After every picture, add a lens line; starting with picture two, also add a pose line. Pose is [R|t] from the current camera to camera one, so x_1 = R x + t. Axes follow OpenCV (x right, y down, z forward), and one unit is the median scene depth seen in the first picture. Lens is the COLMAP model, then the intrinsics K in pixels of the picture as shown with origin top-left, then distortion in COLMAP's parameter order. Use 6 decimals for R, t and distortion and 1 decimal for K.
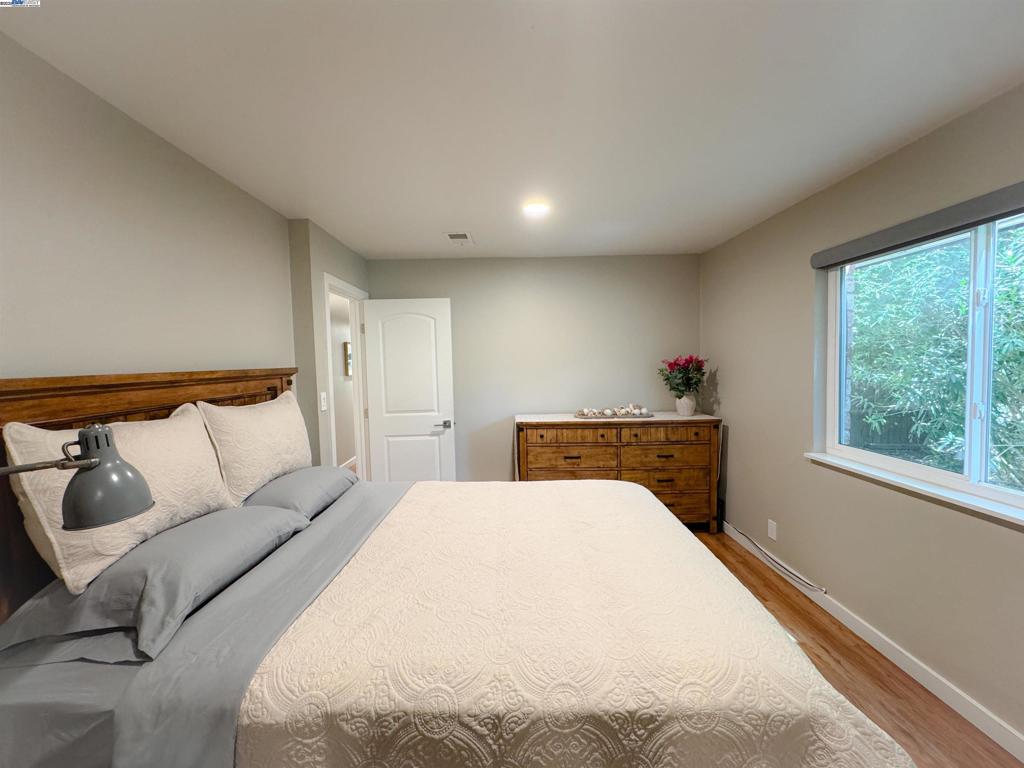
lens RADIAL K [[408.9, 0, 512.9], [0, 408.9, 380.9], [0, 0, 1]] dist [-0.000470, 0.000042]
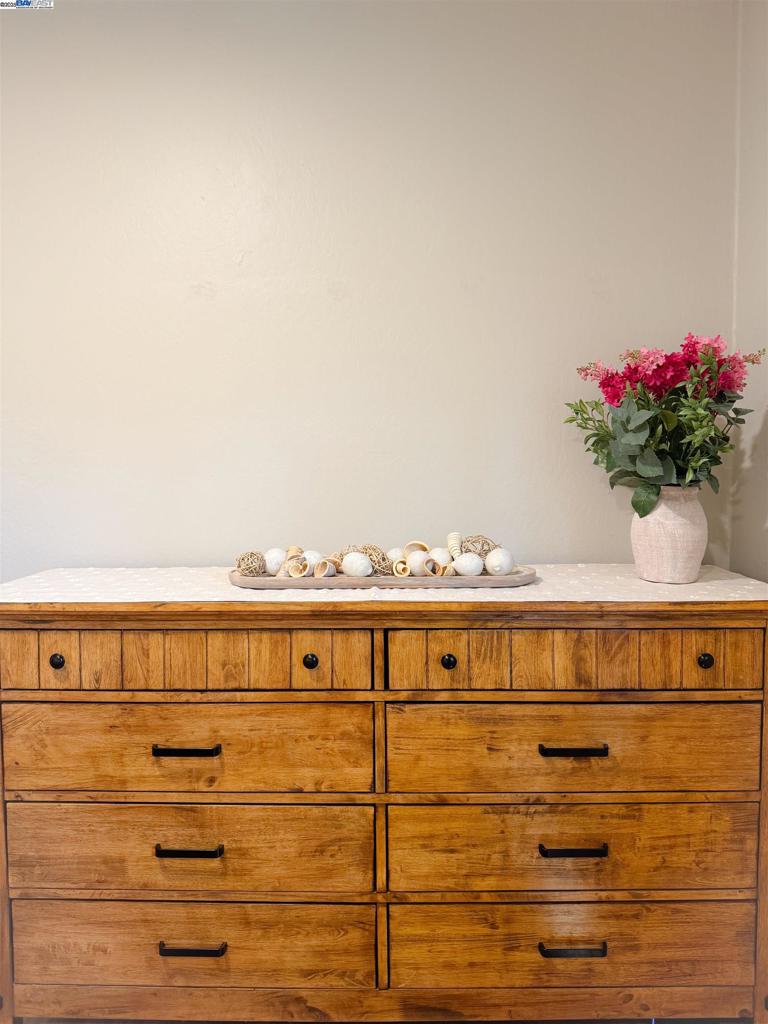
lens RADIAL K [[718.0, 0, 381.1], [0, 718.0, 512.0], [0, 0, 1]] dist [0.121509, -0.218437]
pose [[0.999655, 0.009850, -0.024368, 0.269314], [-0.009342, 0.999739, 0.020847, 0.035843], [0.024567, -0.020612, 0.999486, 0.572452]]
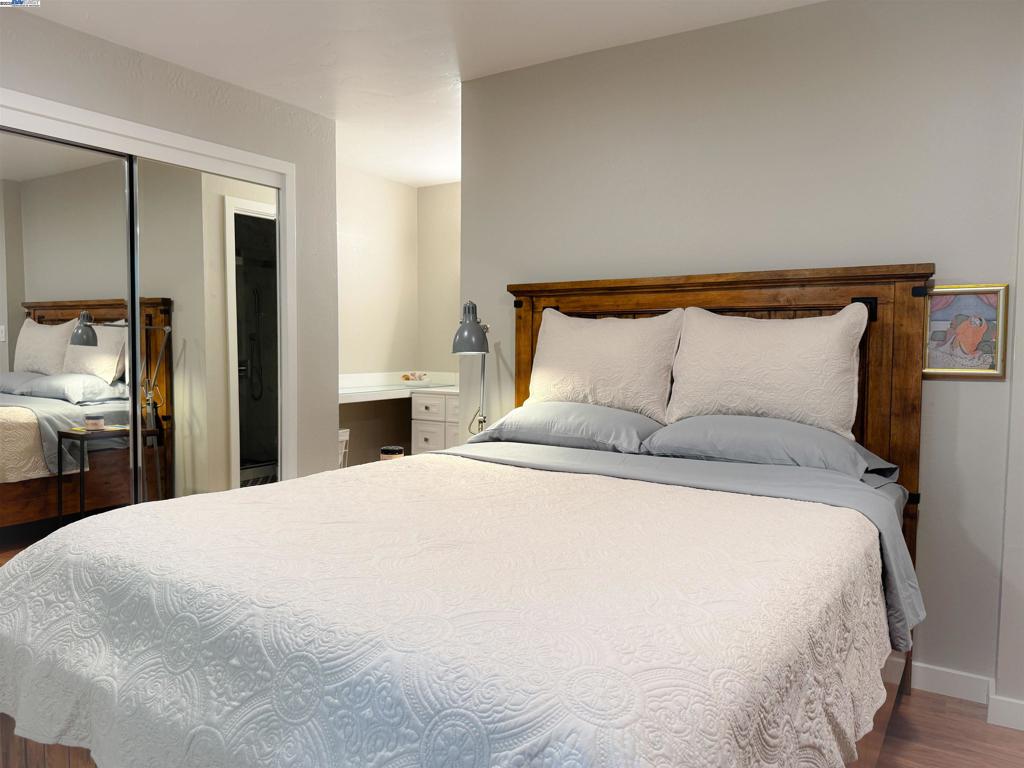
lens RADIAL K [[707.0, 0, 508.3], [0, 707.0, 395.5], [0, 0, 1]] dist [0.055253, -0.060439]
pose [[-0.546223, 0.080691, -0.833744, 0.418410], [-0.038455, 0.991884, 0.121190, 0.034982], [0.836757, 0.098258, -0.538687, 0.771174]]
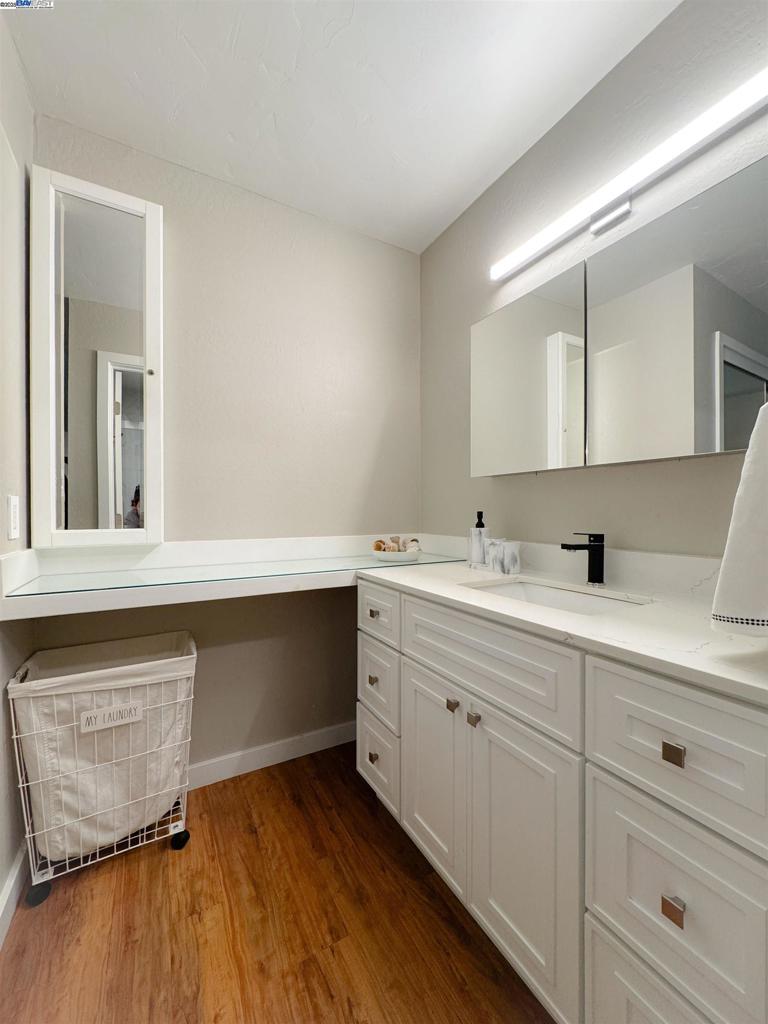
lens RADIAL K [[408.9, 0, 384.0], [0, 408.9, 512.0], [0, 0, 1]] dist [-0.000470, 0.000042]
pose [[-0.875367, 0.021336, -0.482987, -0.542965], [-0.006388, 0.998428, 0.055685, 0.124312], [0.483416, 0.051830, -0.873855, 0.182501]]
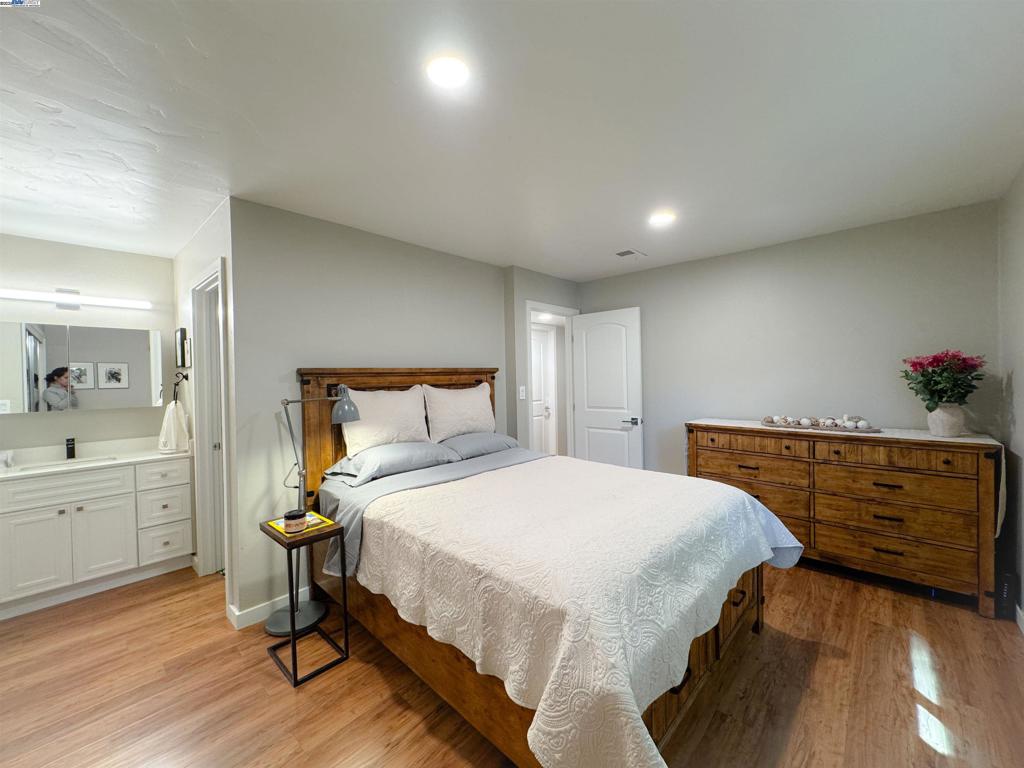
lens RADIAL K [[408.9, 0, 512.9], [0, 408.9, 380.9], [0, 0, 1]] dist [-0.000470, 0.000042]
pose [[0.724860, 0.014889, -0.688736, 0.388861], [-0.031725, 0.999427, -0.011783, 0.022276], [0.688166, 0.030391, 0.724917, -0.026190]]
